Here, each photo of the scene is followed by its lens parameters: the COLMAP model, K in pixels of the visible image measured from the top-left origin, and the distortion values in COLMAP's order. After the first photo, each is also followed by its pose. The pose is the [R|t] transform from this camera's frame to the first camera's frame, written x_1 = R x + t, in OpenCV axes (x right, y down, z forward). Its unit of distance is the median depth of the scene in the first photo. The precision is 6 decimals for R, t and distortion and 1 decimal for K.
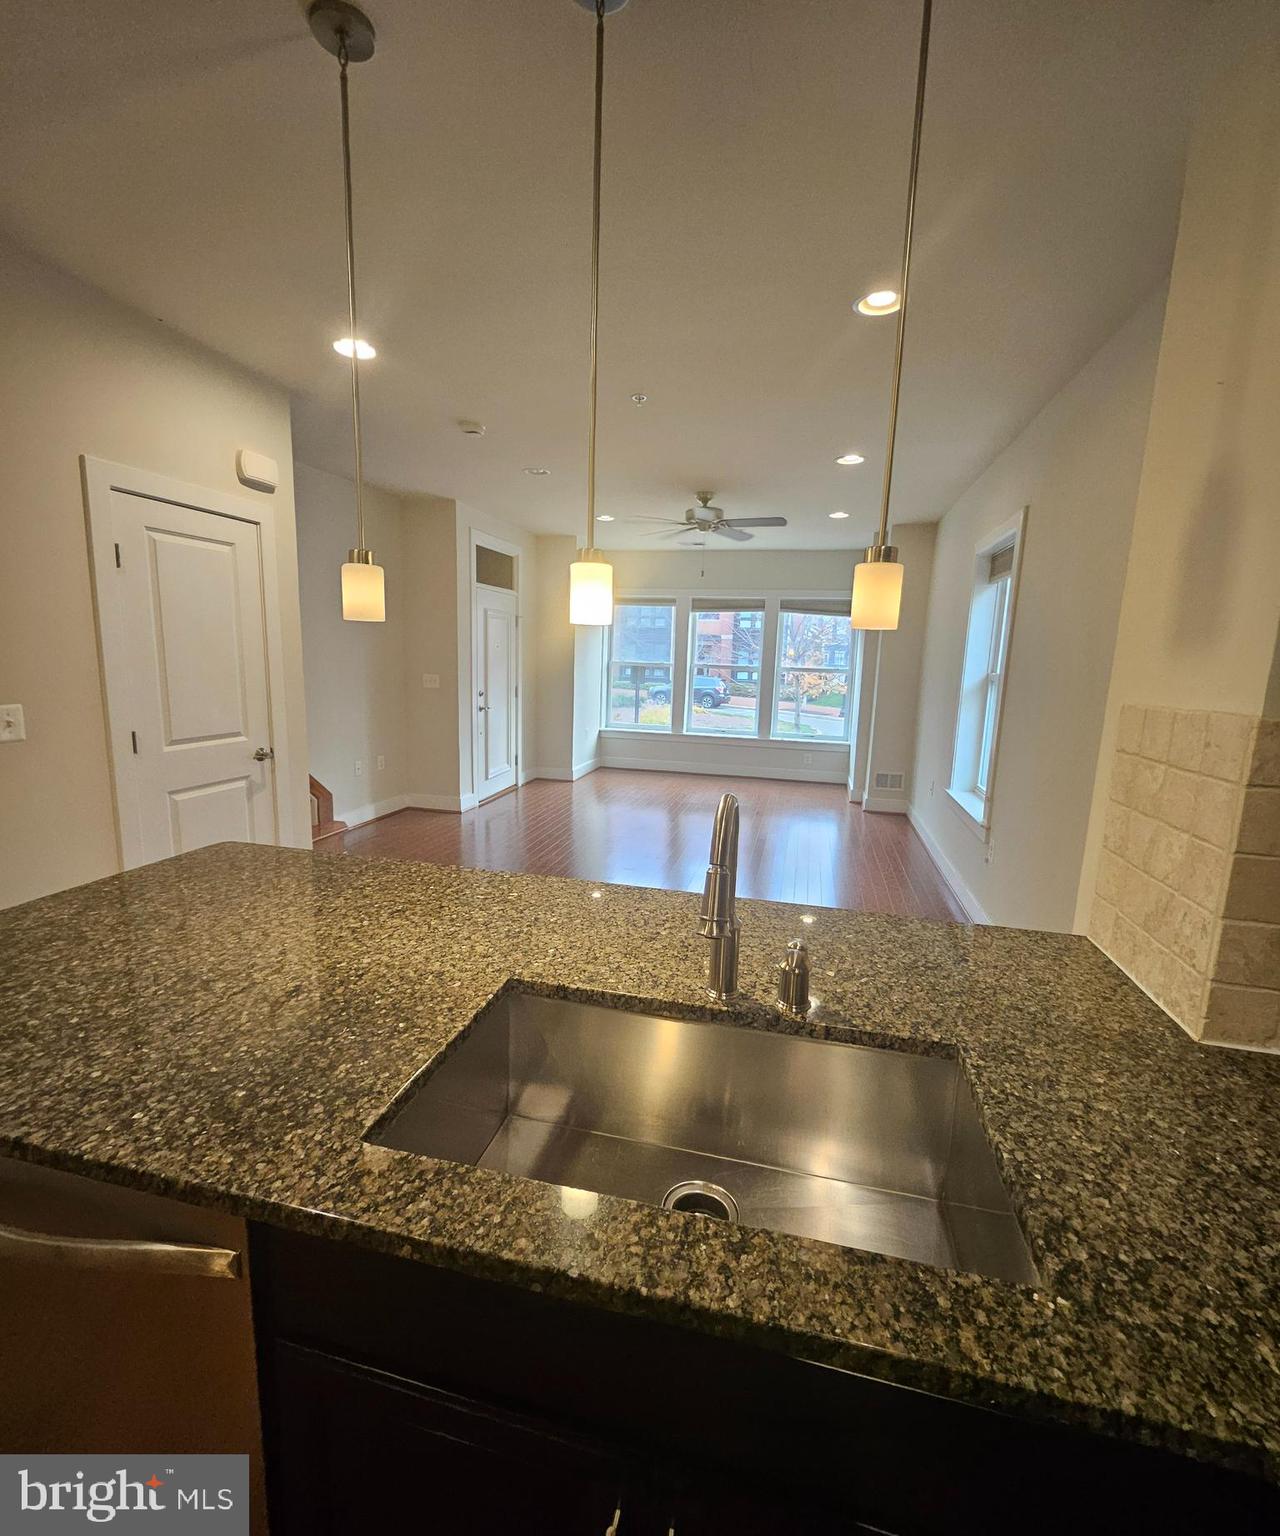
lens RADIAL K [[664.2, 0, 647.8], [0, 664.2, 769.0], [0, 0, 1]] dist [-0.001759, -0.000456]
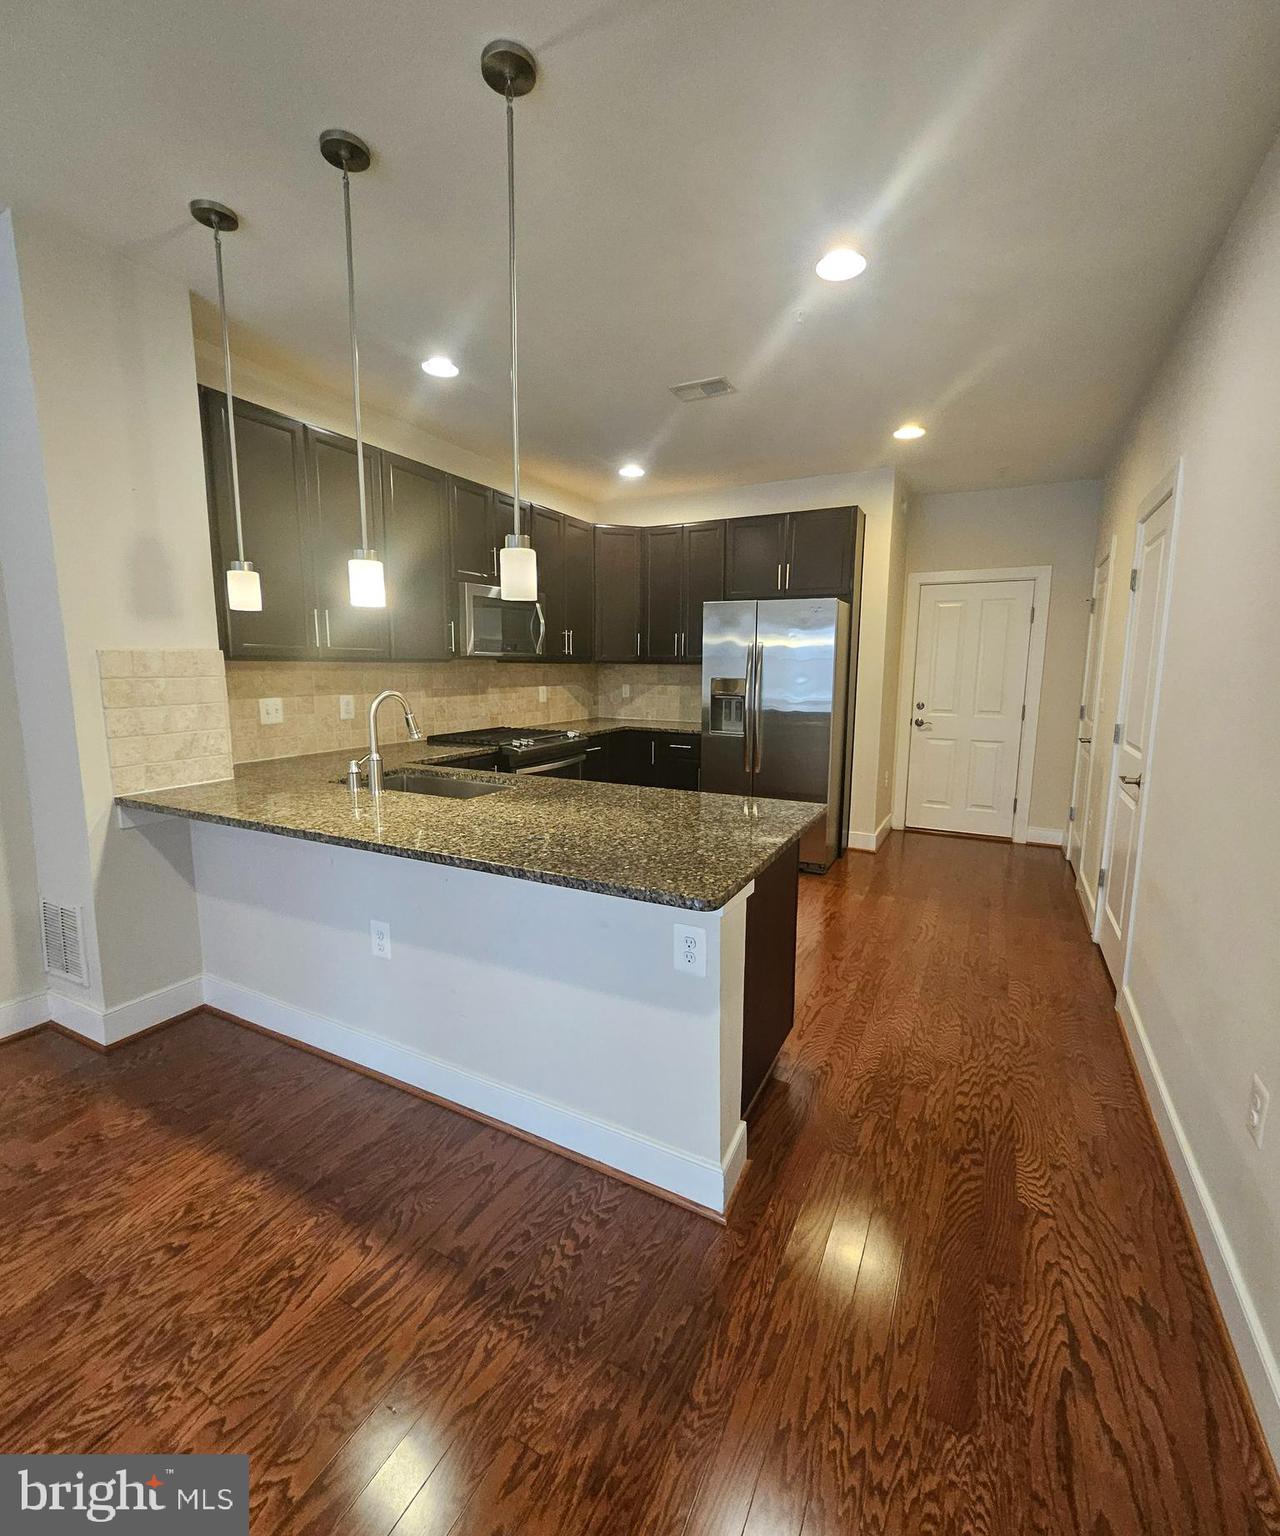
lens RADIAL K [[667.9, 0, 649.9], [0, 667.9, 763.7], [0, 0, 1]] dist [0.012464, -0.000032]
pose [[-0.970101, -0.072718, 0.231553, -0.198620], [0.005142, 0.947687, 0.319158, -0.069355], [-0.242648, 0.310806, -0.918978, 0.444687]]
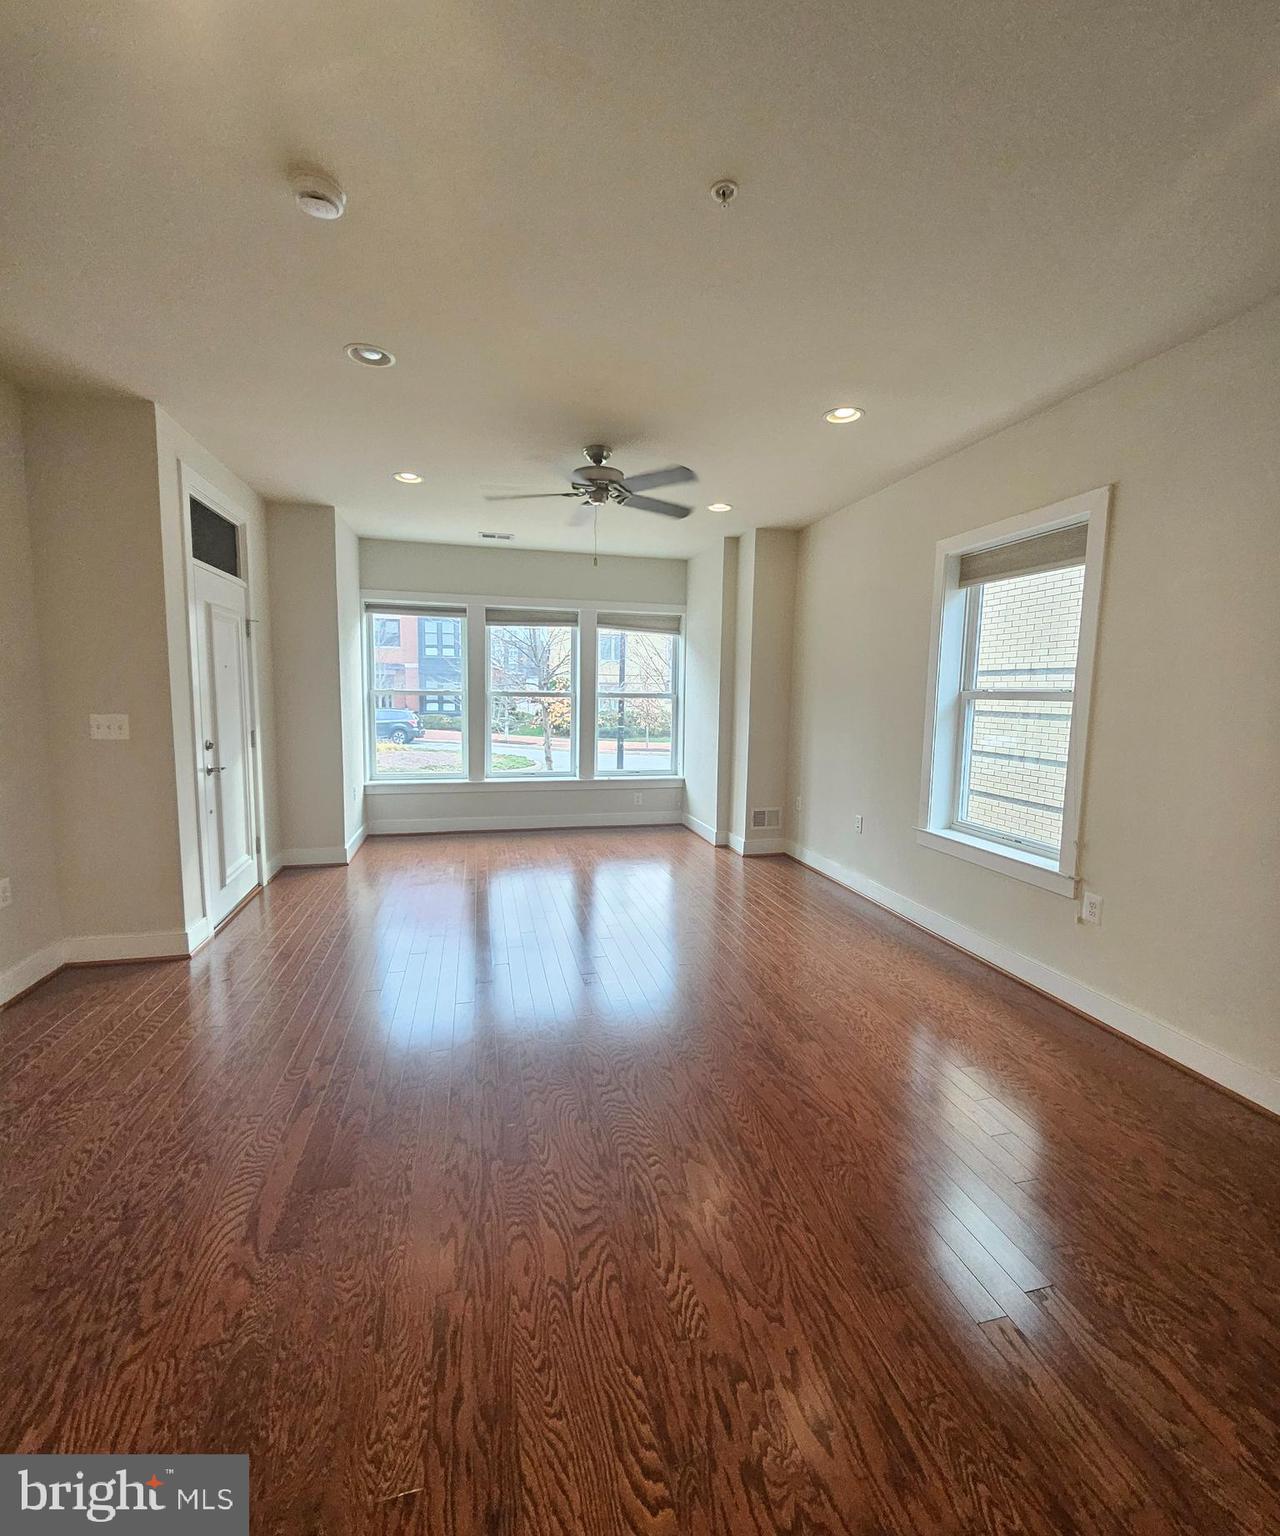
lens RADIAL K [[667.9, 0, 649.9], [0, 667.9, 763.7], [0, 0, 1]] dist [0.012464, -0.000032]
pose [[0.884479, -0.068453, 0.461531, -0.162319], [0.092575, 0.995260, -0.029797, -0.038840], [-0.457303, 0.069081, 0.886624, 0.262873]]
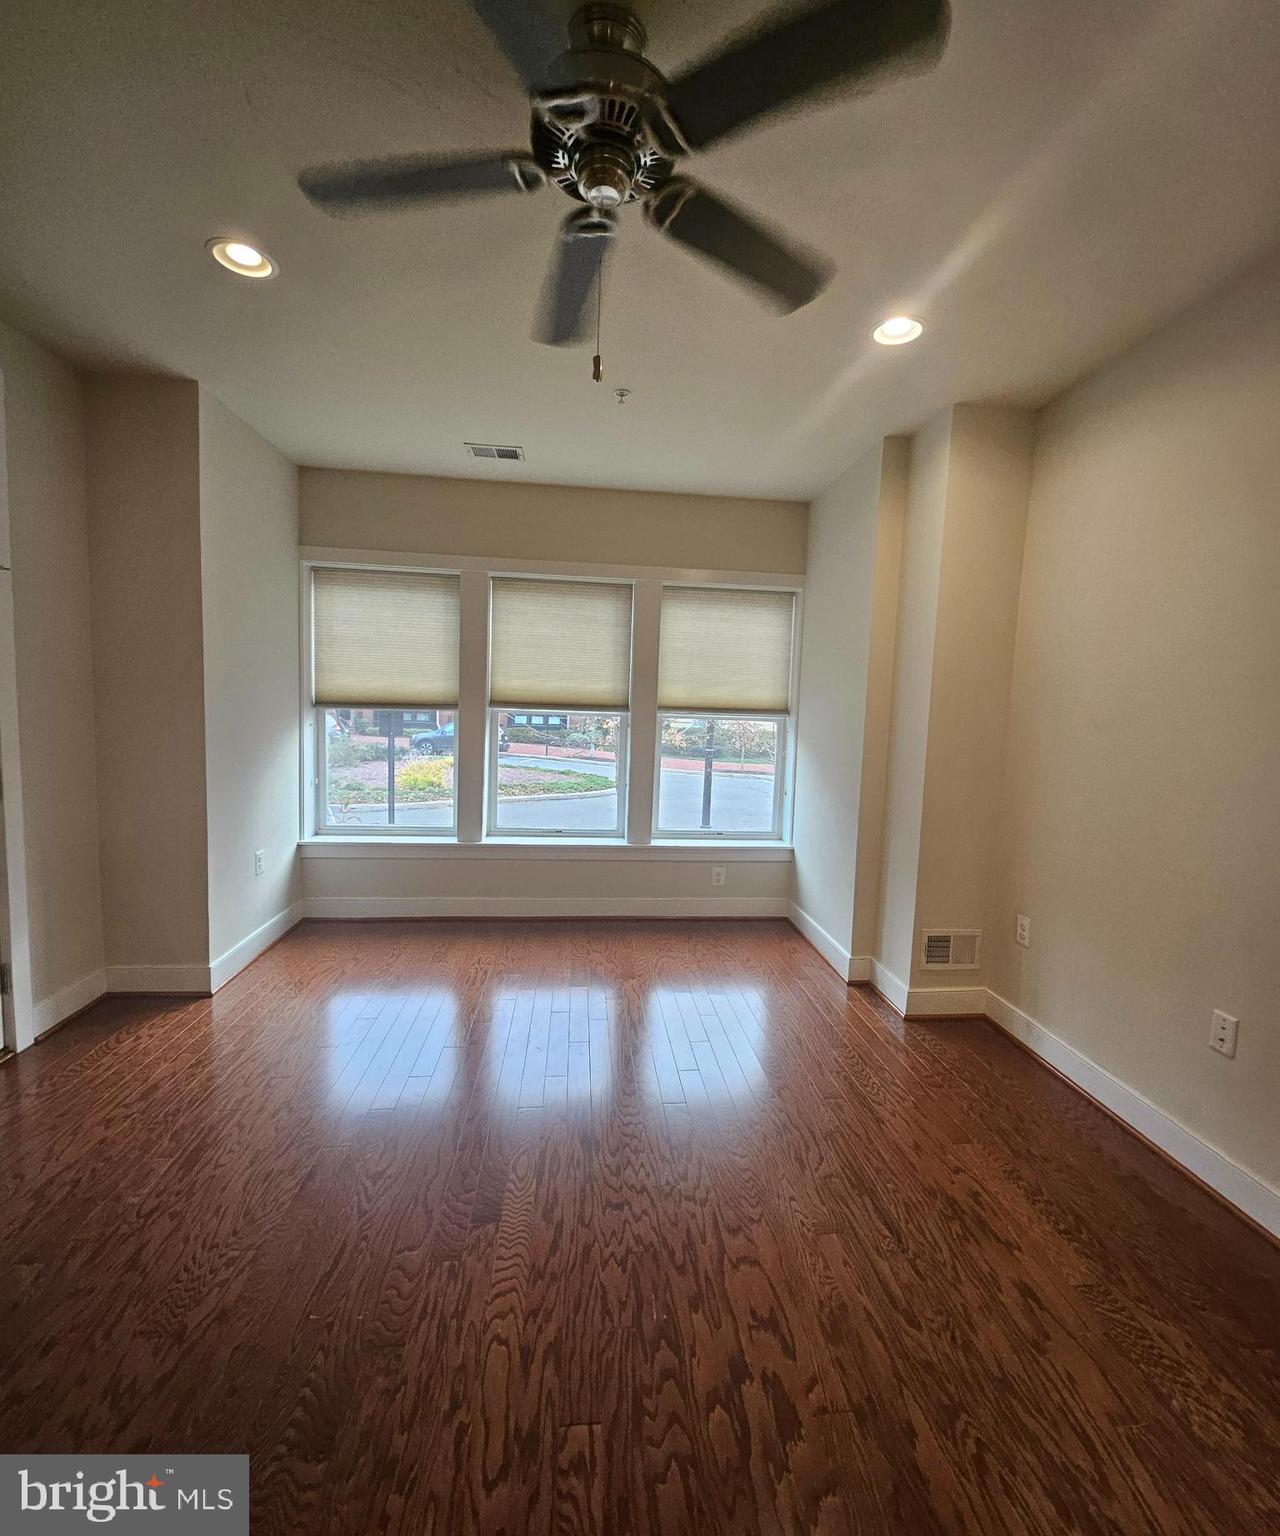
lens RADIAL K [[673.6, 0, 648.6], [0, 673.6, 764.2], [0, 0, 1]] dist [0.001791, -0.000228]
pose [[0.942840, -0.029919, 0.331900, 0.005579], [0.053769, 0.996570, -0.062906, -0.087955], [-0.328879, 0.077156, 0.941215, 0.567512]]
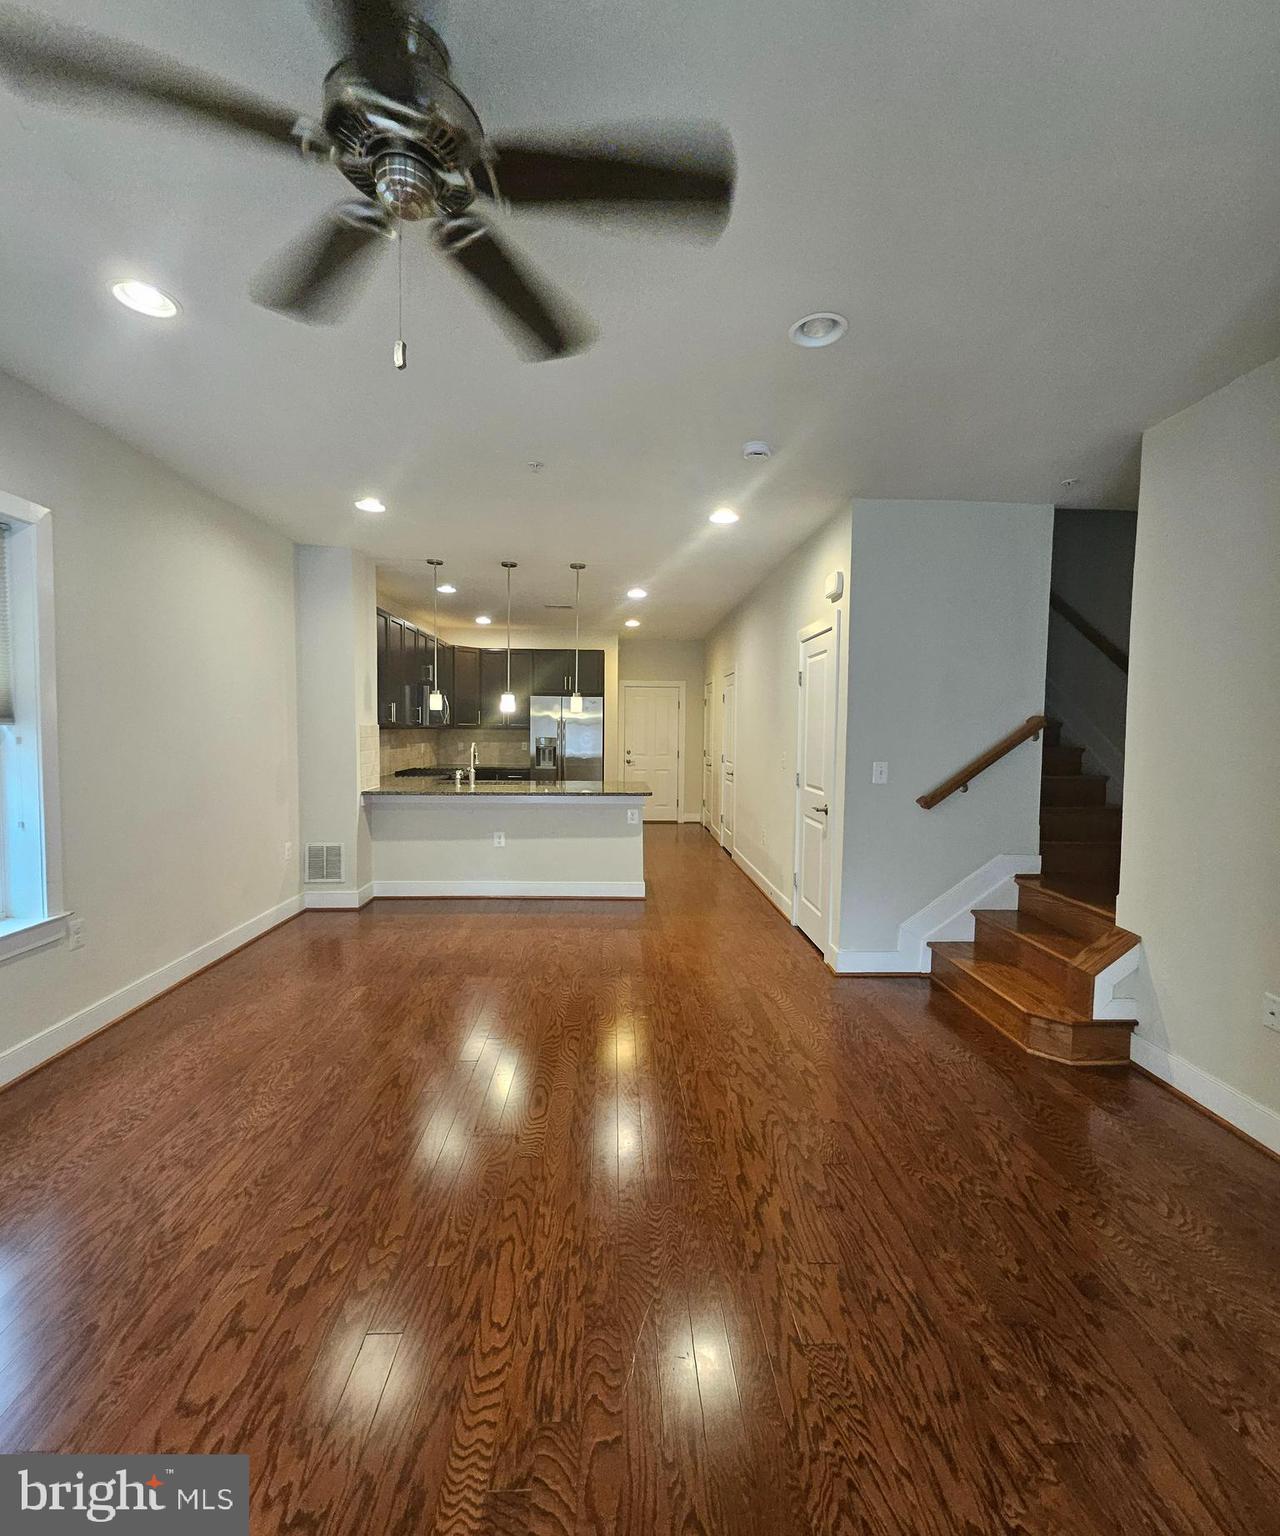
lens RADIAL K [[673.6, 0, 648.6], [0, 673.6, 764.2], [0, 0, 1]] dist [0.001791, -0.000228]
pose [[-0.957802, -0.025021, -0.286337, 0.047421], [-0.087945, 0.973937, 0.209075, -0.159046], [0.273643, 0.225434, -0.935040, 0.977121]]
